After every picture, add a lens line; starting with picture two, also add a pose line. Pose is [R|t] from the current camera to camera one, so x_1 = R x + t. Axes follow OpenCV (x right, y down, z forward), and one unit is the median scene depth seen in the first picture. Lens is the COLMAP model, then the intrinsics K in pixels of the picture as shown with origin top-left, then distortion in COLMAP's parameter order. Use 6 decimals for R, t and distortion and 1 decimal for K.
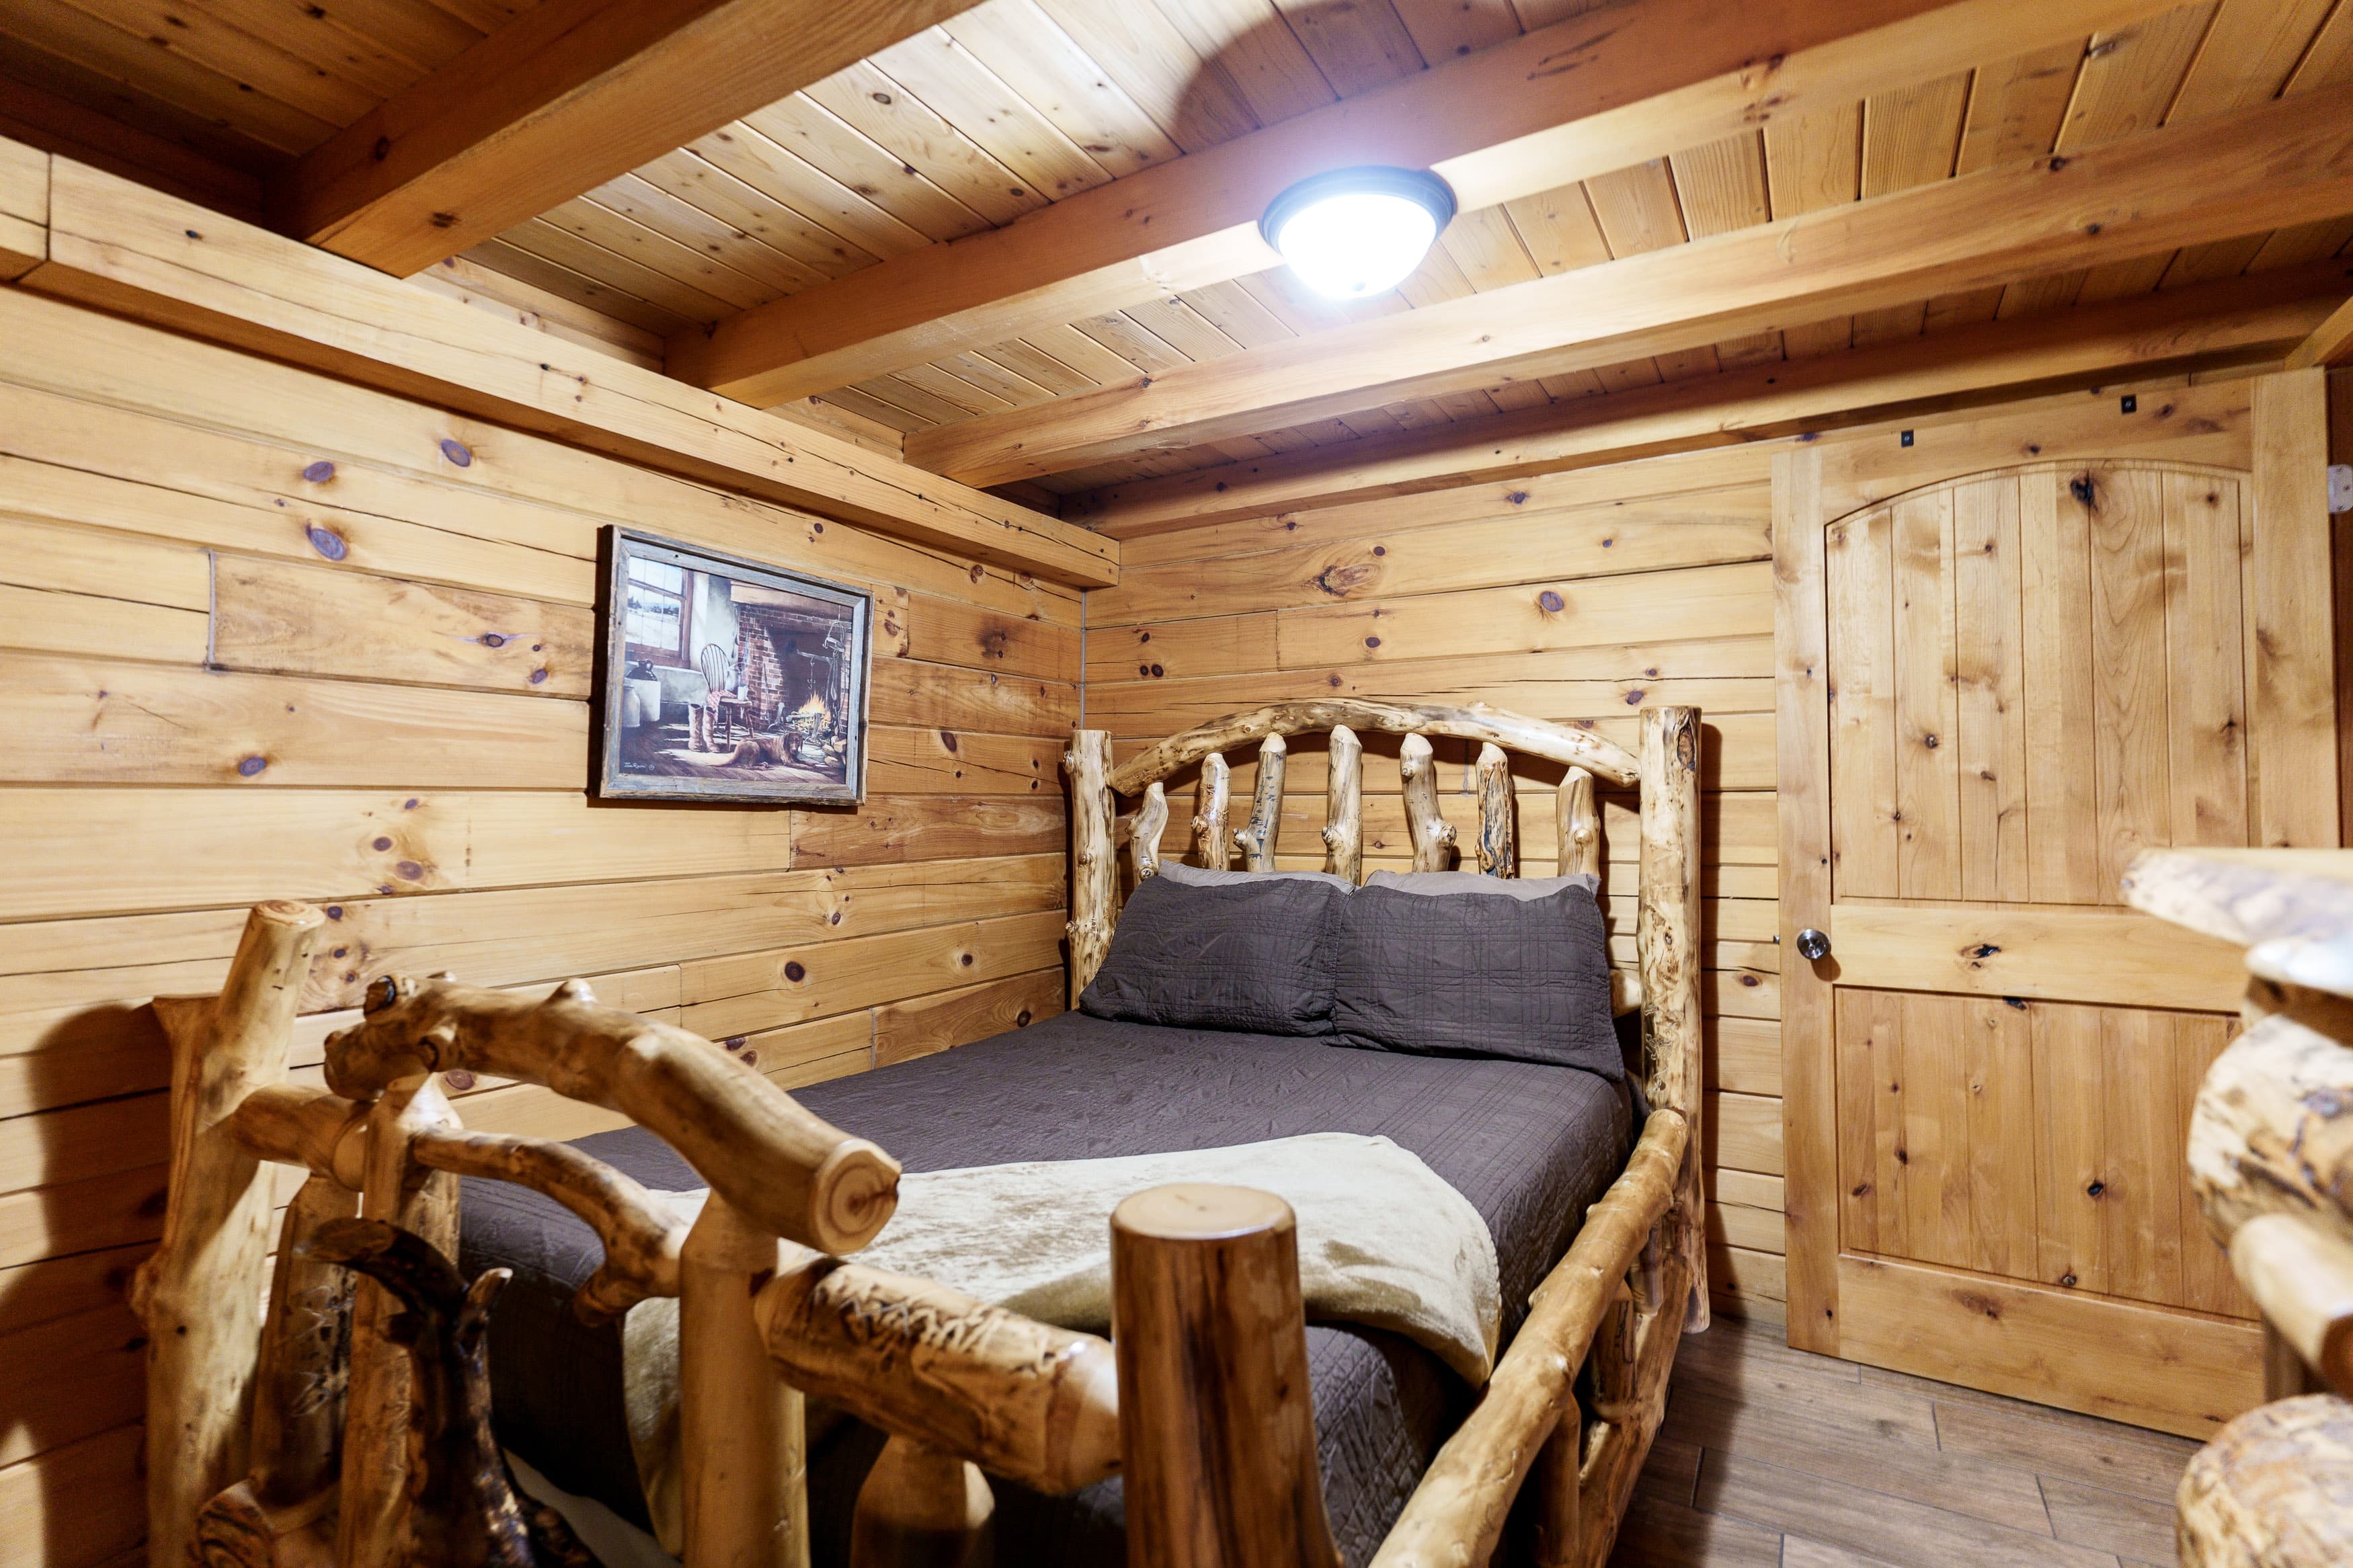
lens RADIAL K [[1131.0, 0, 1176.5], [0, 1131.0, 784.0], [0, 0, 1]] dist [-0.001426, 0.000595]
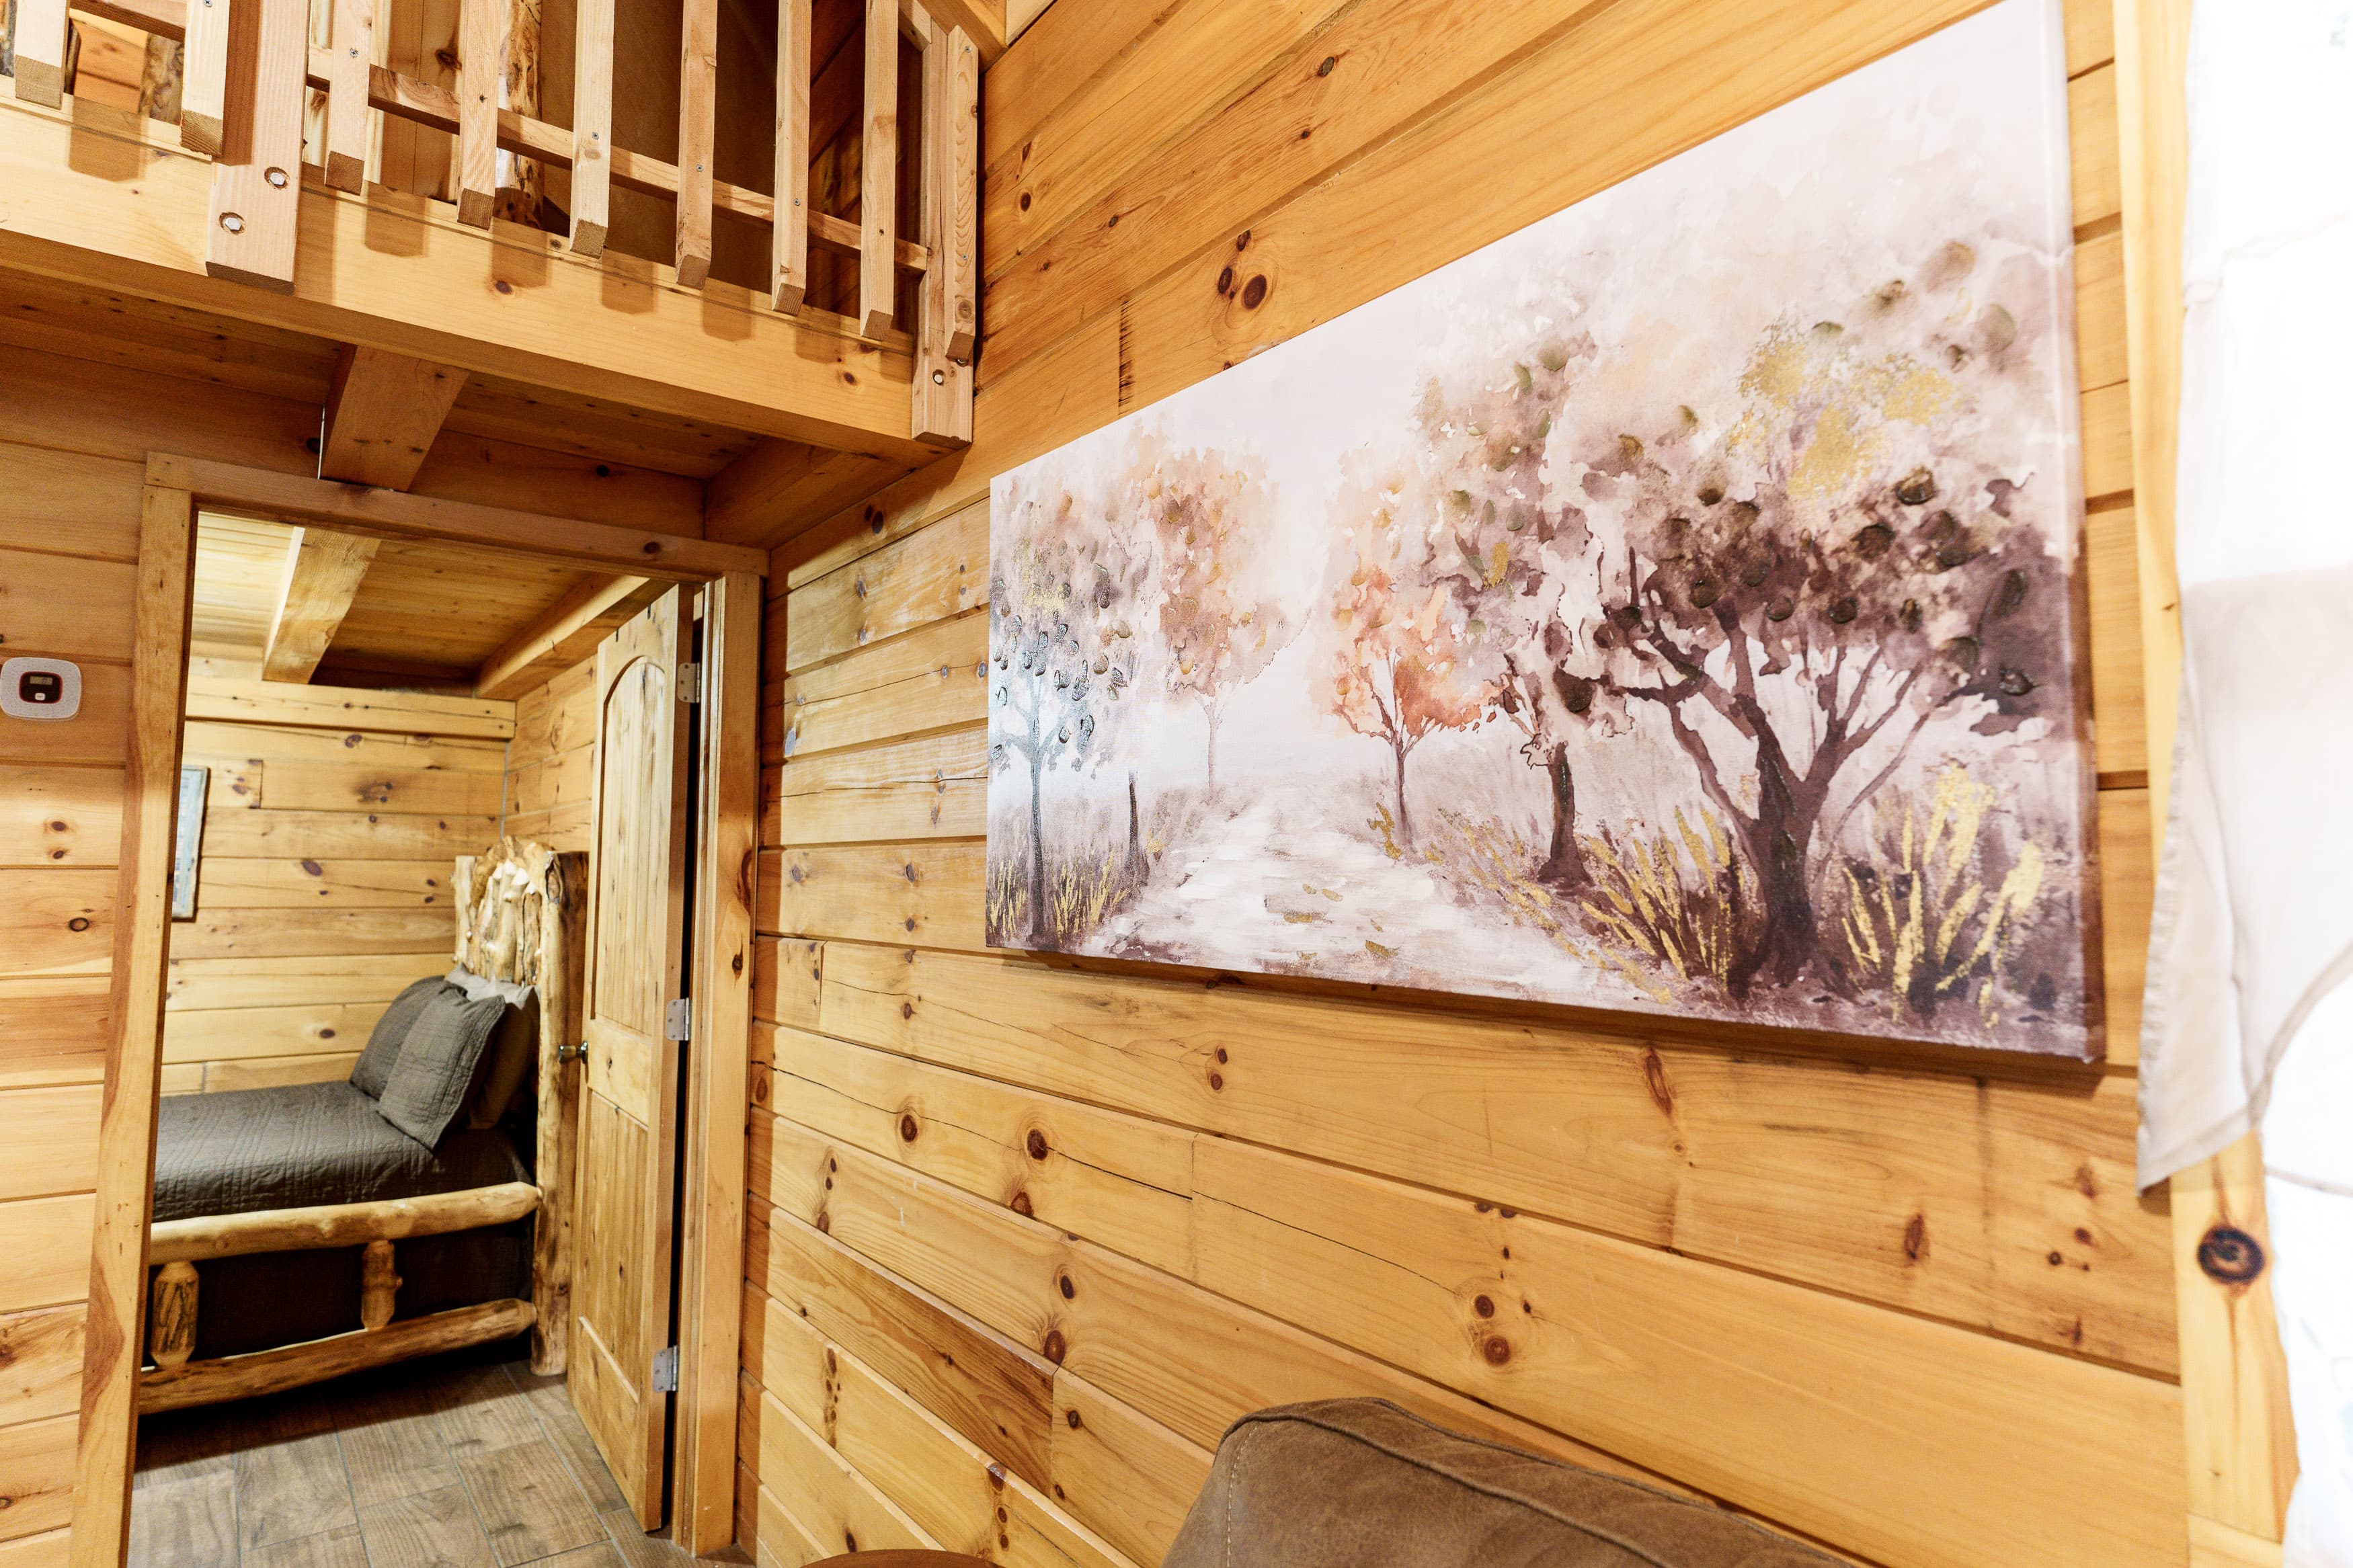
lens RADIAL K [[1307.8, 0, 1176.5], [0, 1307.8, 784.0], [0, 0, 1]] dist [-0.001623, 0.000155]
pose [[0.923639, -0.021012, -0.382686, 1.325009], [-0.002529, 0.998140, -0.060910, -0.045218], [0.383254, 0.057227, 0.921868, -0.043214]]
